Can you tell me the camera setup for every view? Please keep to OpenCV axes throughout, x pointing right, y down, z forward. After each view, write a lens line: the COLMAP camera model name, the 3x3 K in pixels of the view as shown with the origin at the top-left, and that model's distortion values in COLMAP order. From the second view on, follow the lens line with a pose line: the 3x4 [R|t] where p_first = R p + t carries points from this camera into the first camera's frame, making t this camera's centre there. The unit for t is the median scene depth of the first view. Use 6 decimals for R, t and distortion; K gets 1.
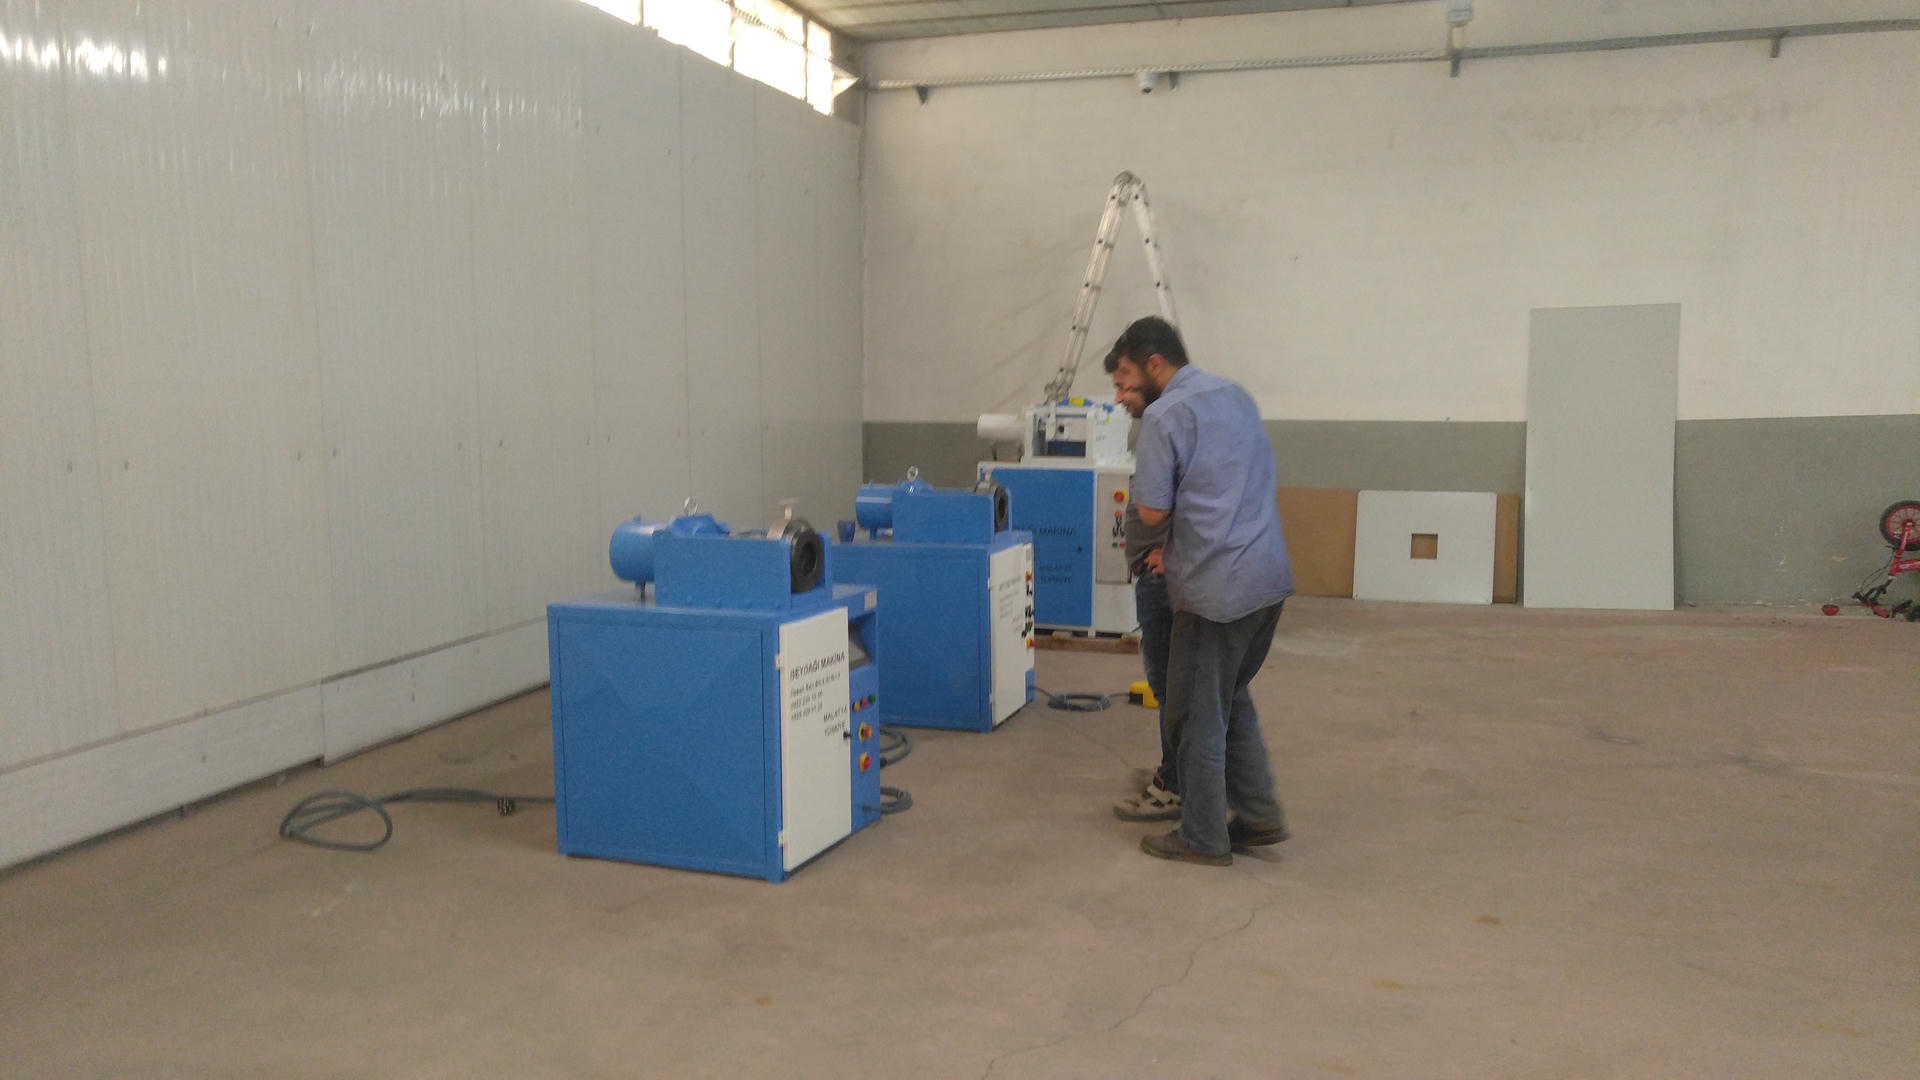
lens RADIAL K [[1419.8, 0, 983.6], [0, 1419.8, 606.8], [0, 0, 1]] dist [0.048966, -0.002599]
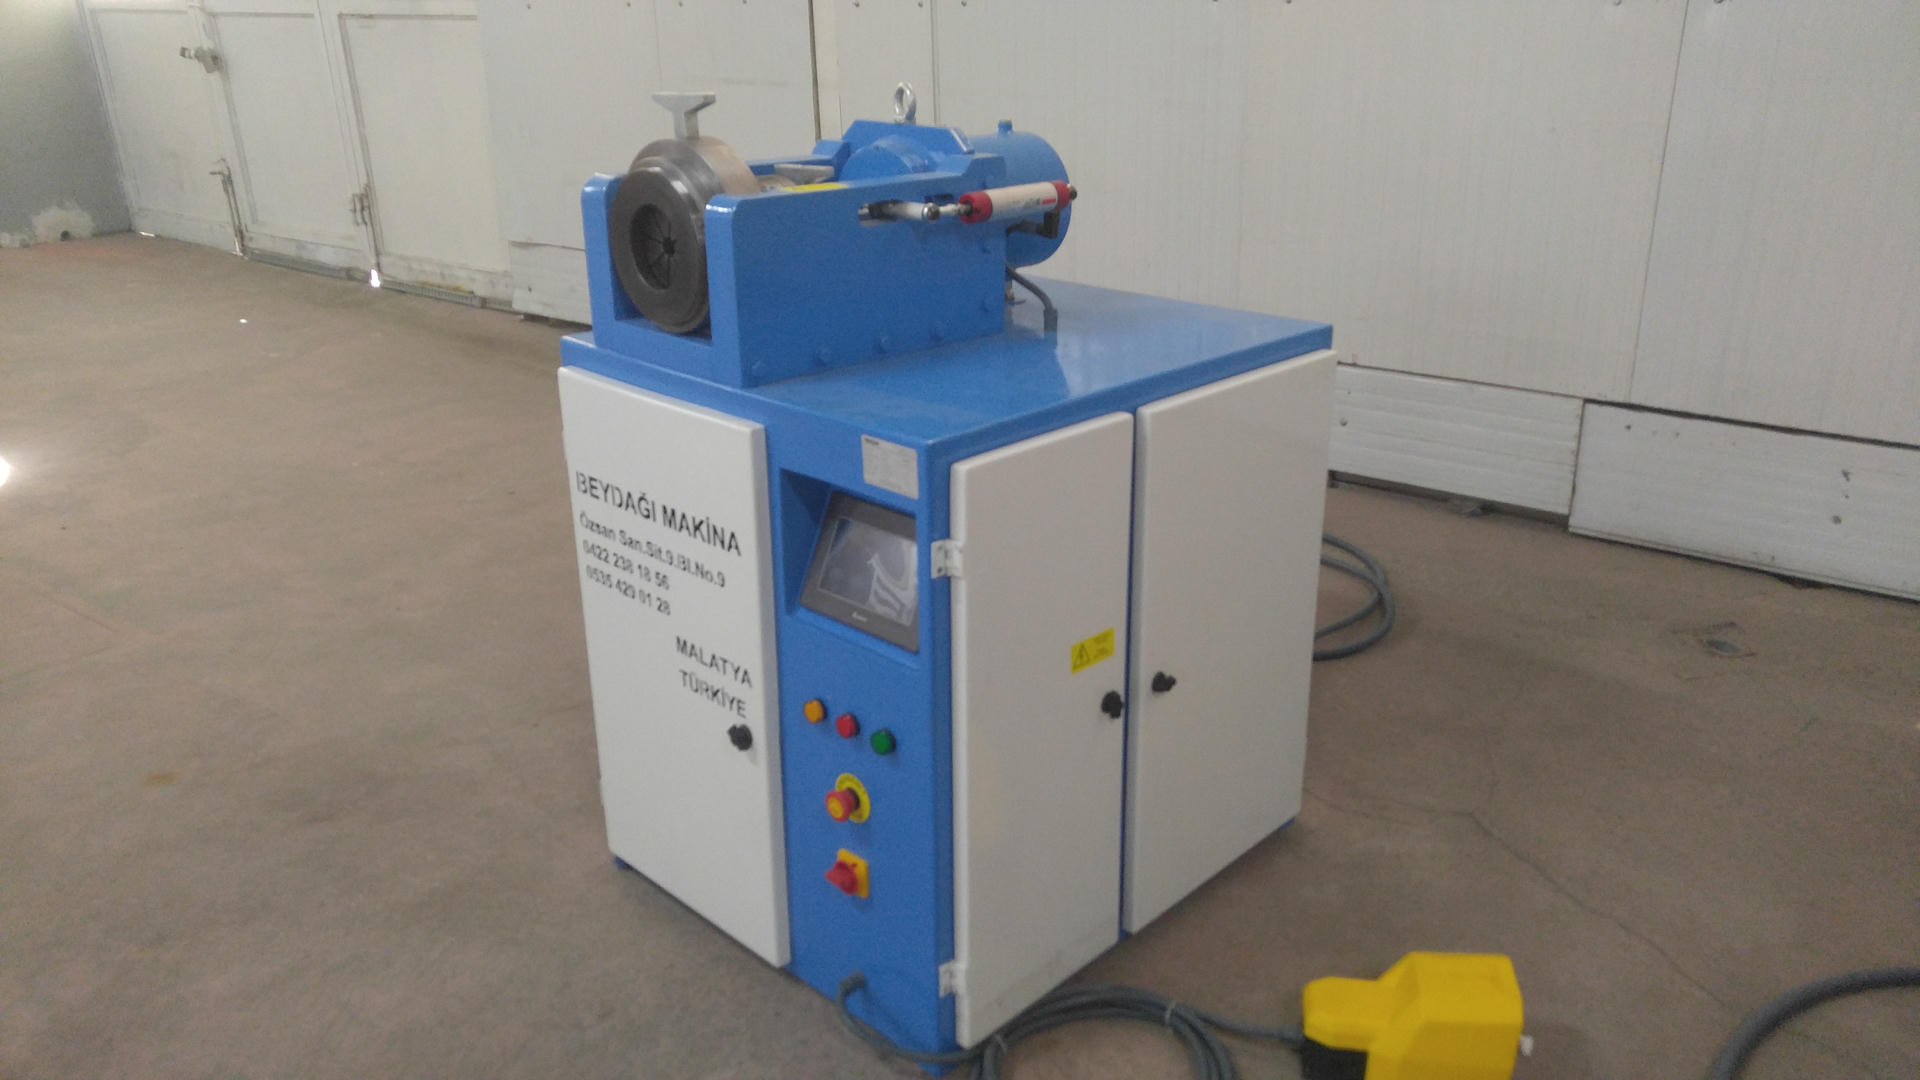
lens RADIAL K [[1442.4, 0, 1005.5], [0, 1442.4, 527.4], [0, 0, 1]] dist [-0.003315, 0.055747]
pose [[-0.362626, 0.322716, -0.874275, 0.135570], [-0.138448, 0.909064, 0.392982, -0.084355], [0.921594, 0.263547, -0.284970, 0.772504]]
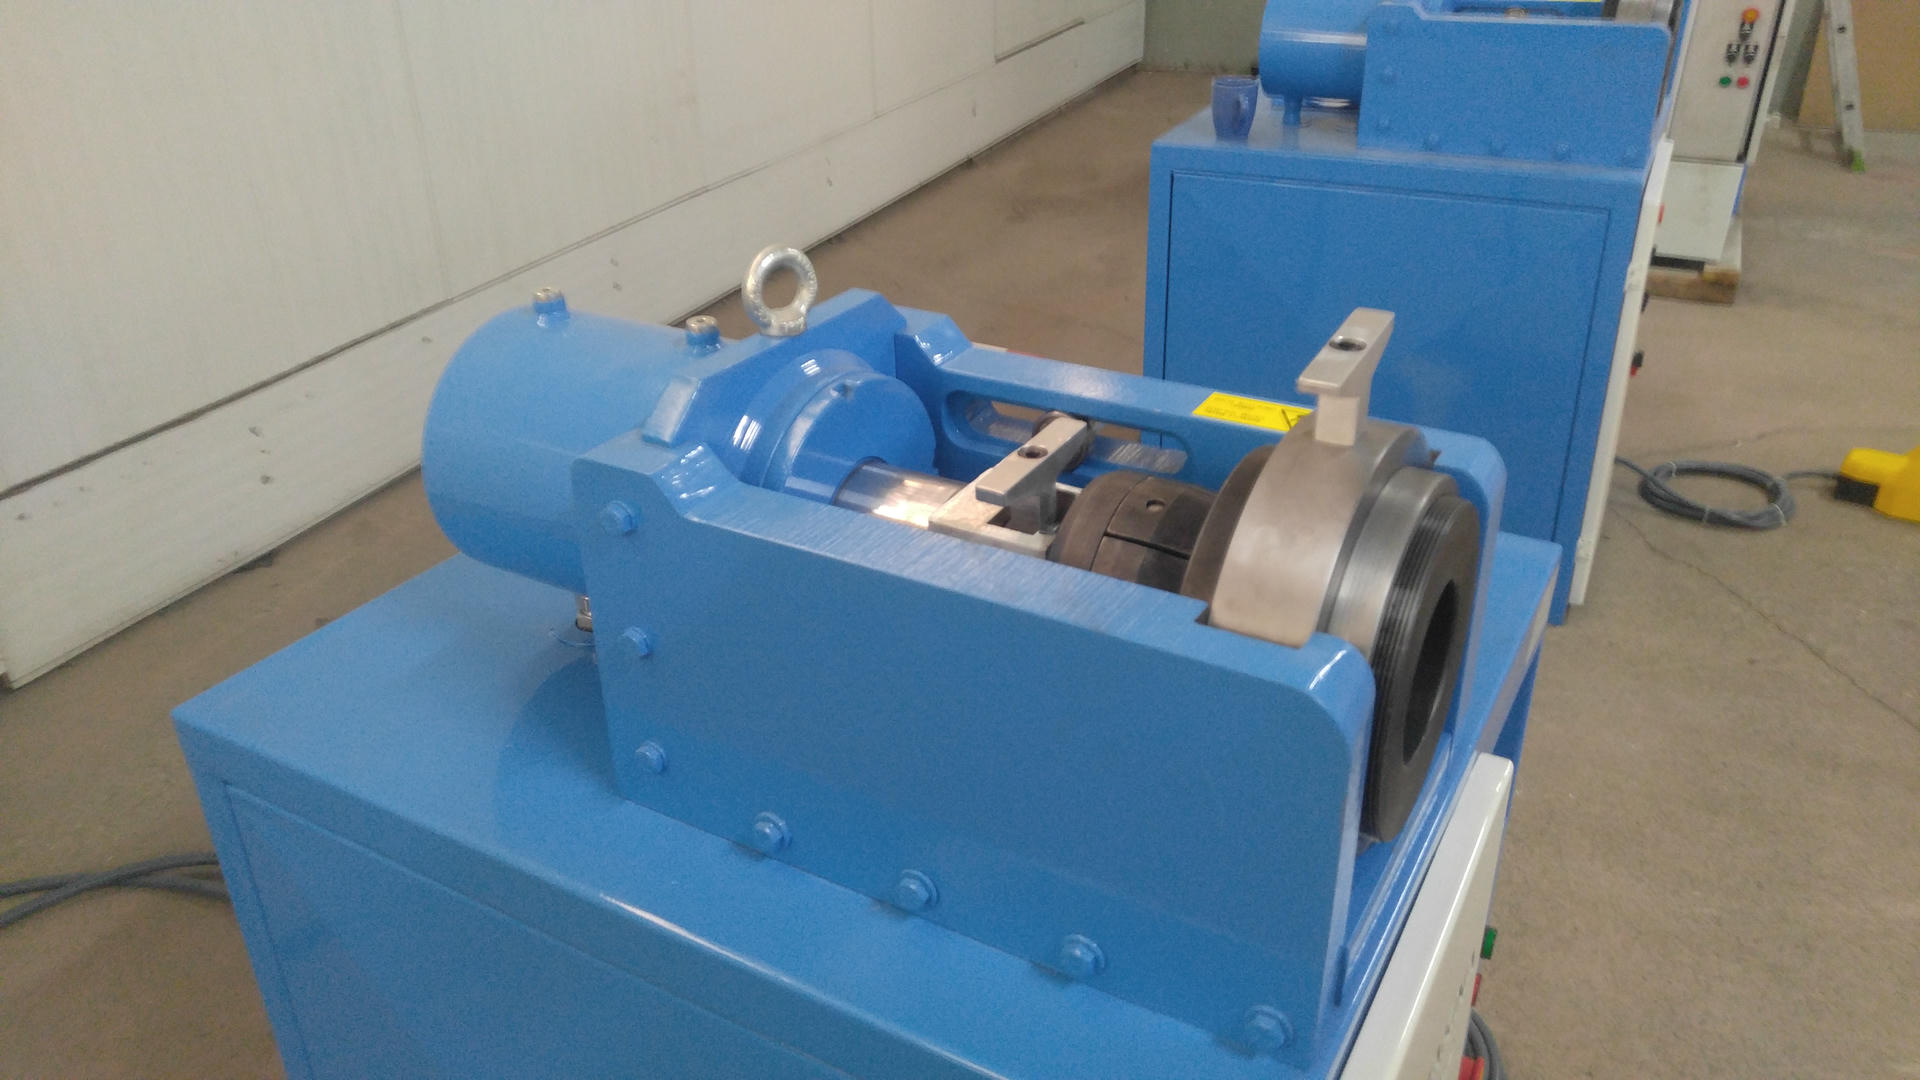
lens RADIAL K [[1442.4, 0, 1005.5], [0, 1442.4, 527.4], [0, 0, 1]] dist [-0.003315, 0.055747]
pose [[0.991070, 0.056473, -0.120793, -0.097840], [-0.013837, 0.944553, 0.328068, -0.068364], [0.132622, -0.323467, 0.936899, 0.525094]]
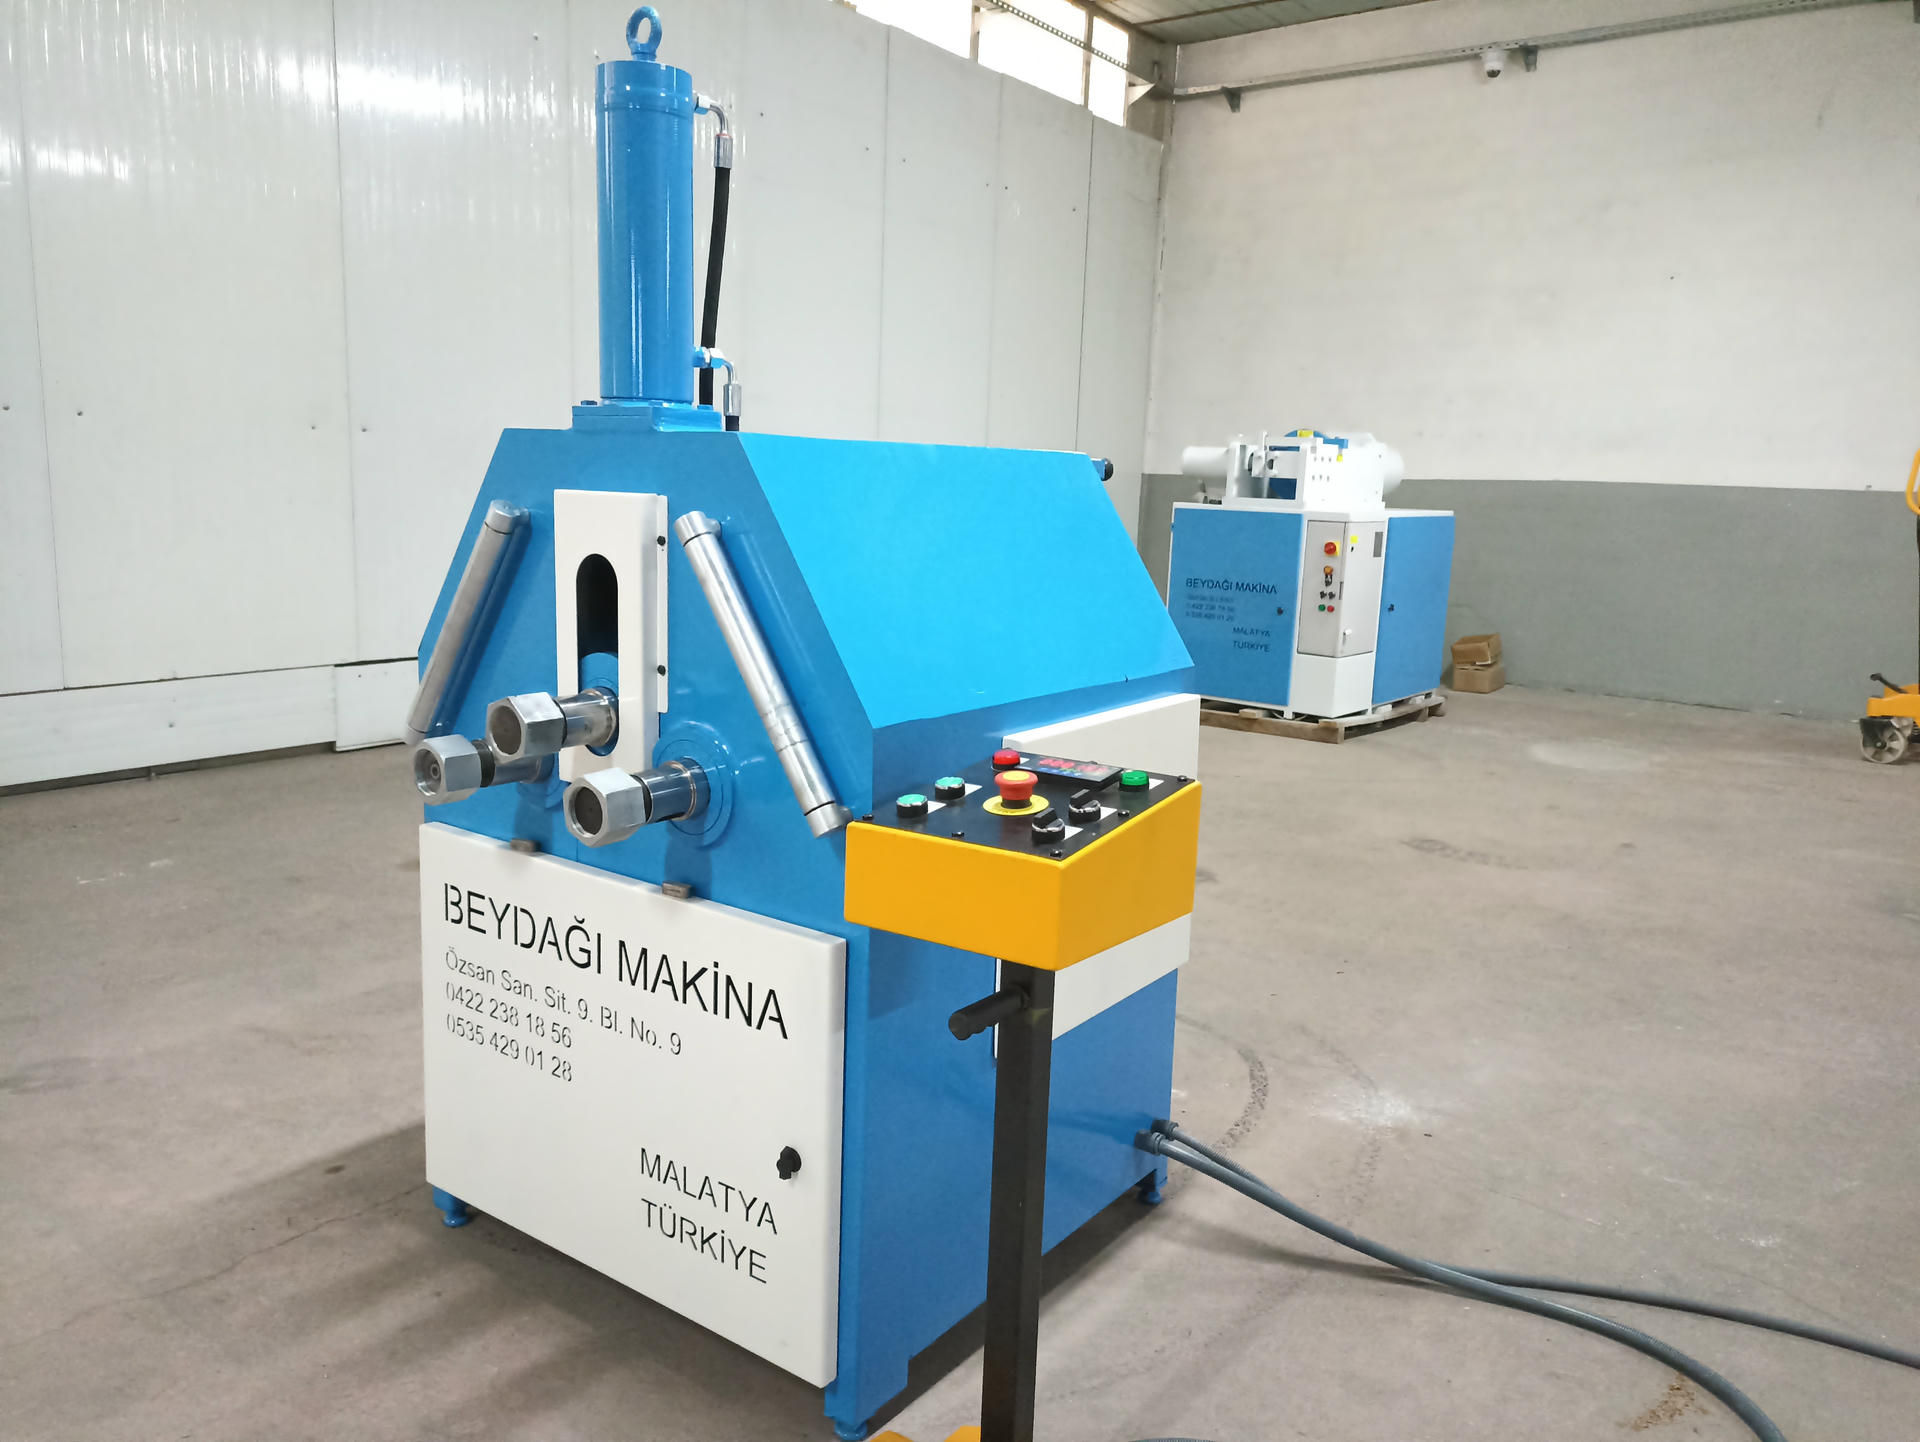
lens RADIAL K [[1410.7, 0, 964.5], [0, 1410.7, 725.5], [0, 0, 1]] dist [0.046359, -0.043937]
pose [[0.934650, 0.095520, -0.342499, 0.216336], [-0.091419, 0.995415, 0.028137, 0.023151], [0.343616, 0.005013, 0.939097, 0.191517]]
